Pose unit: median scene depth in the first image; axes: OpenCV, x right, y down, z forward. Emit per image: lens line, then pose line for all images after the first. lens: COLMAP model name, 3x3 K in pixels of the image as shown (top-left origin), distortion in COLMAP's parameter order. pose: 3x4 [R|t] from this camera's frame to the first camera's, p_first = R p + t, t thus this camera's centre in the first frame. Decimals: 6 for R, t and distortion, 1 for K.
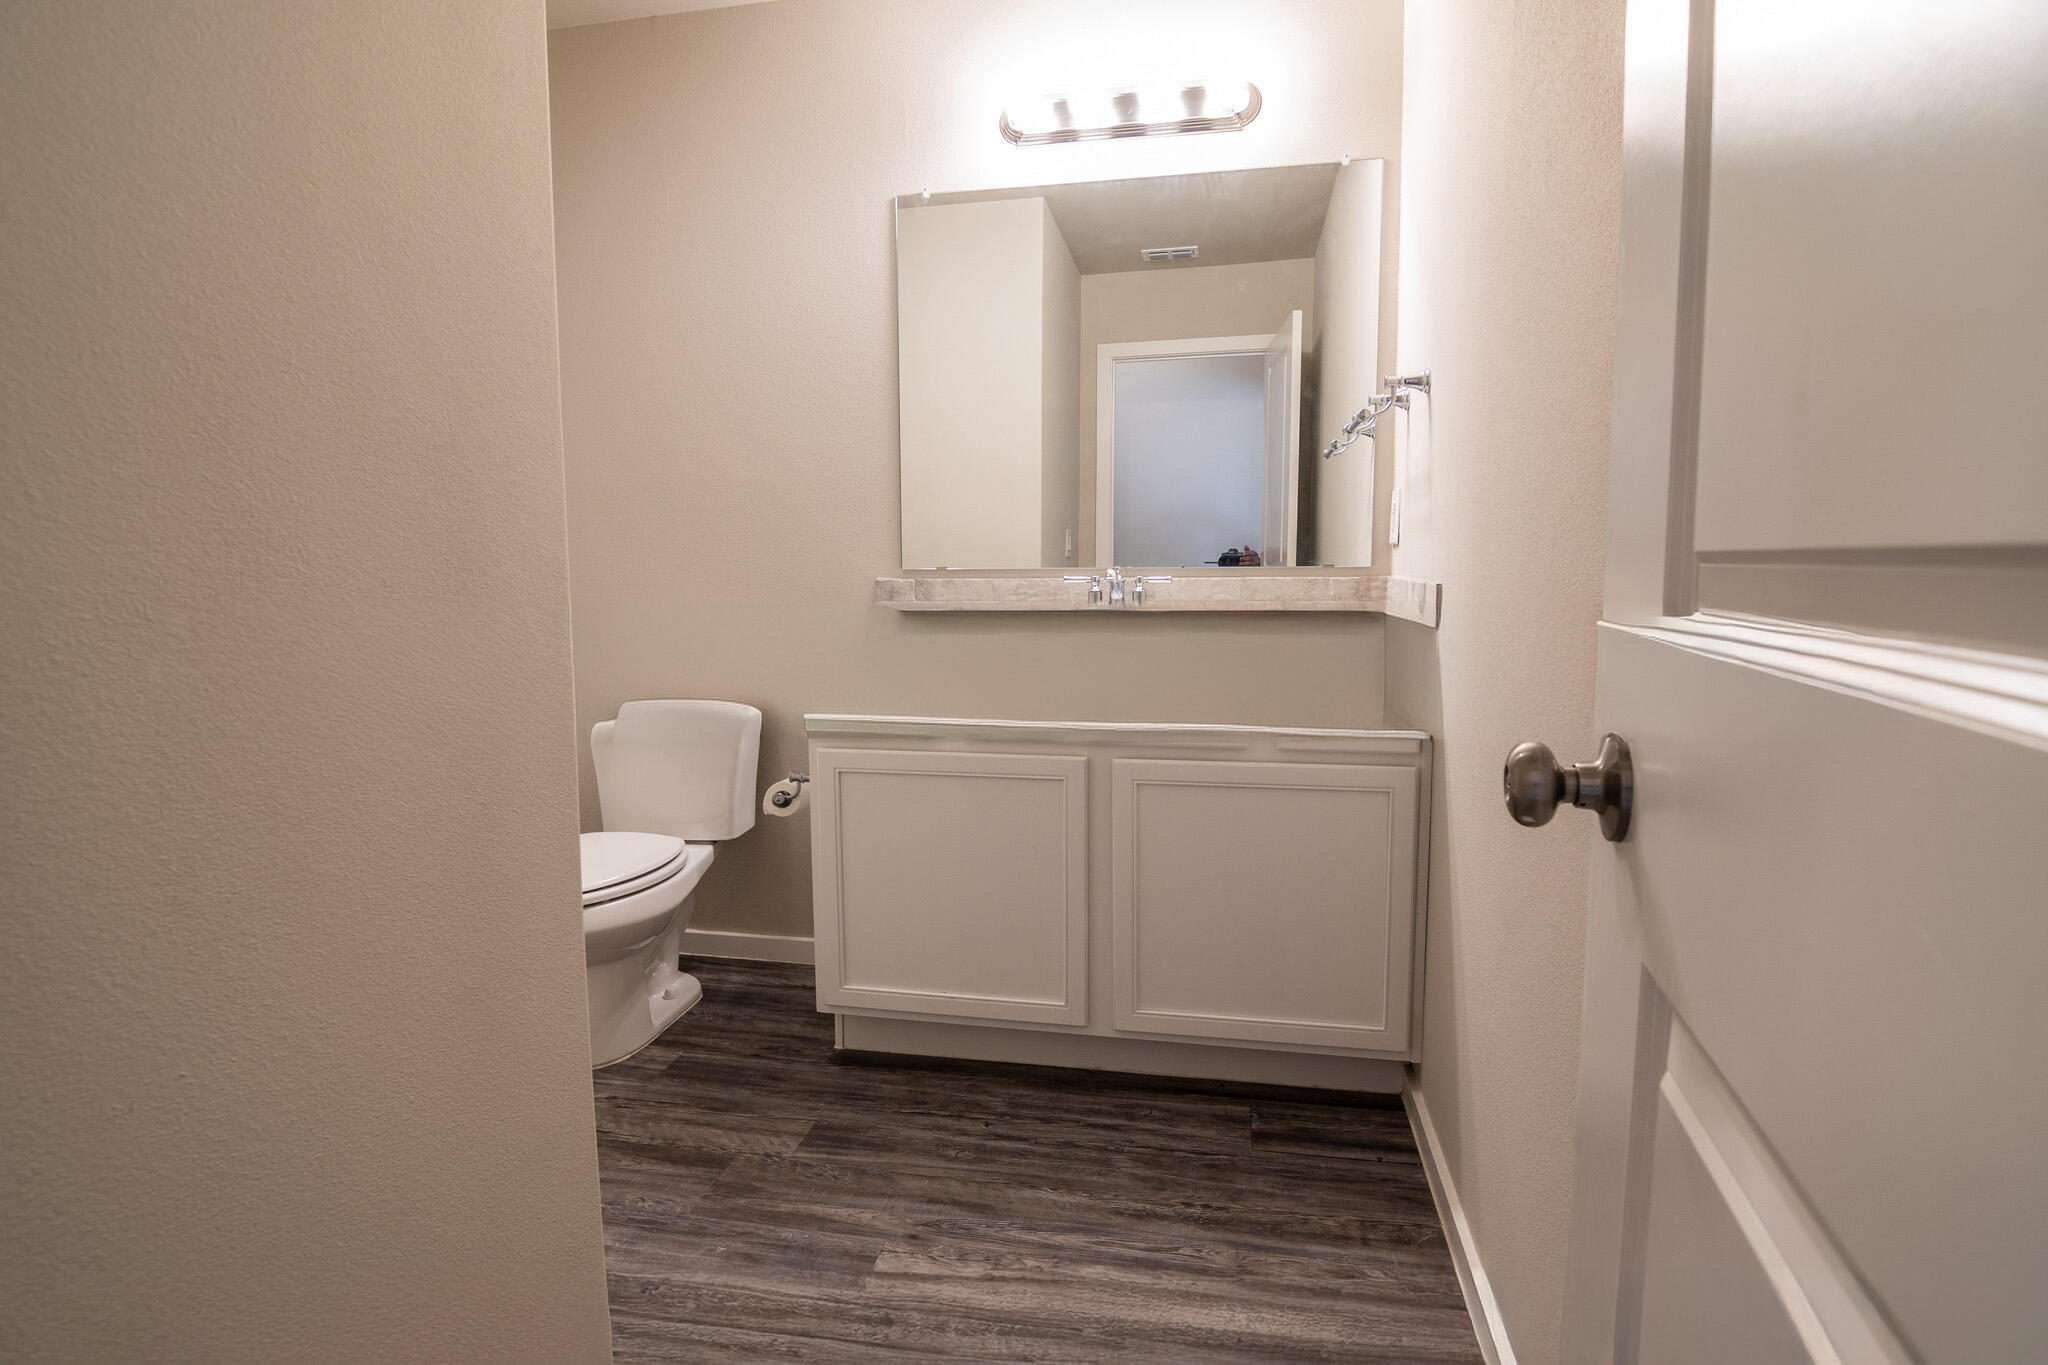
lens RADIAL K [[1029.4, 0, 1023.3], [0, 1029.4, 677.8], [0, 0, 1]] dist [-0.011698, -0.008394]
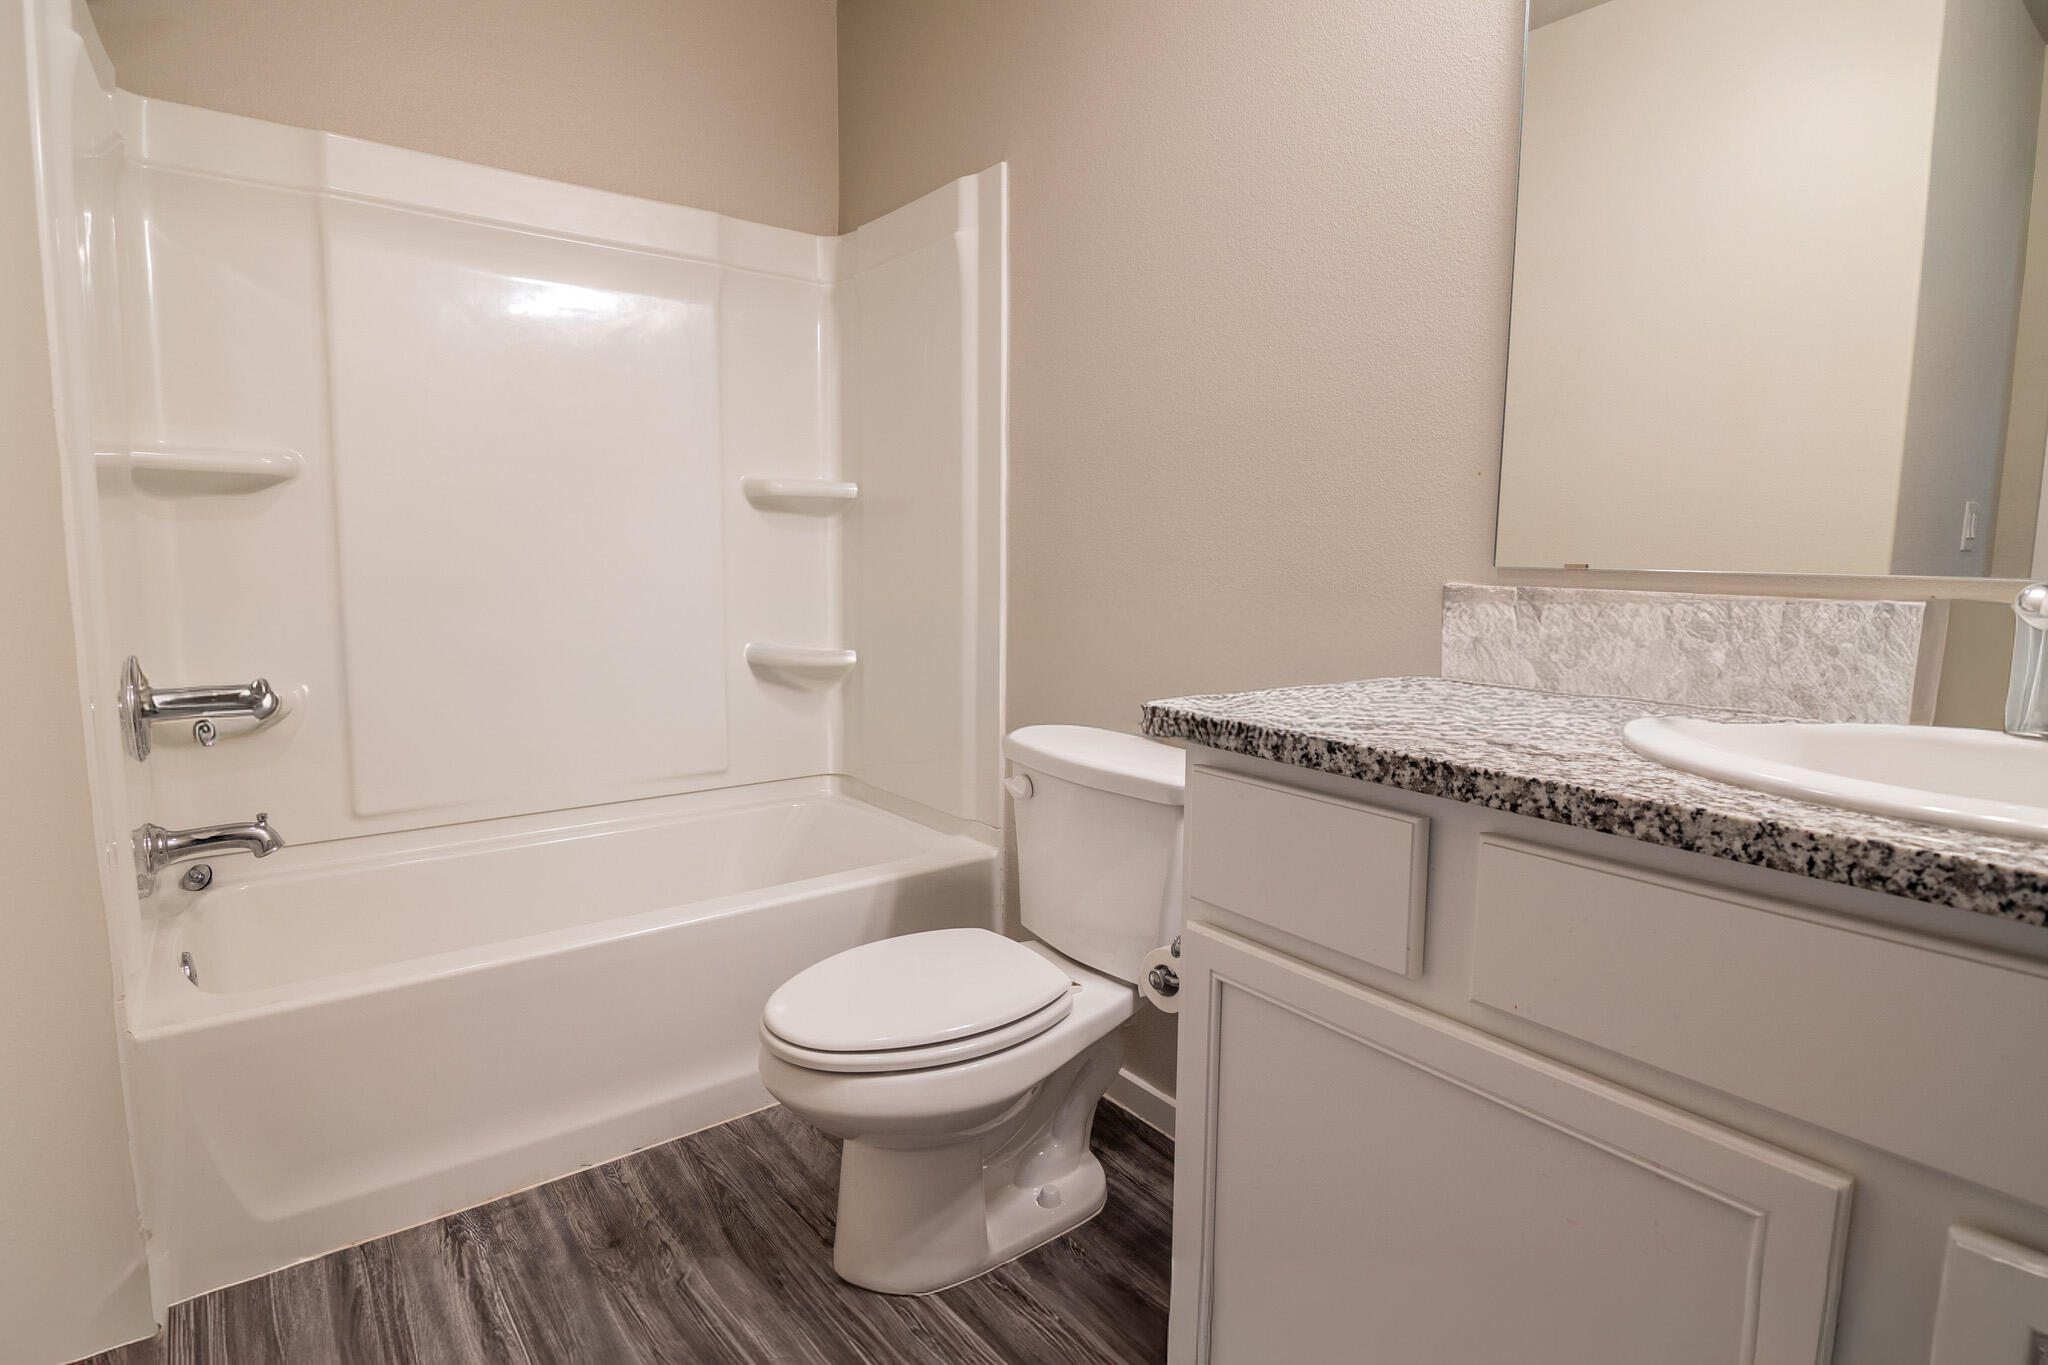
lens RADIAL K [[1029.4, 0, 1021.7], [0, 1029.4, 674.9], [0, 0, 1]] dist [-0.011698, -0.008394]
pose [[0.760310, 0.084155, -0.644086, 0.043744], [-0.077059, 0.996255, 0.039205, -0.054216], [0.644974, 0.019824, 0.763947, 0.462609]]
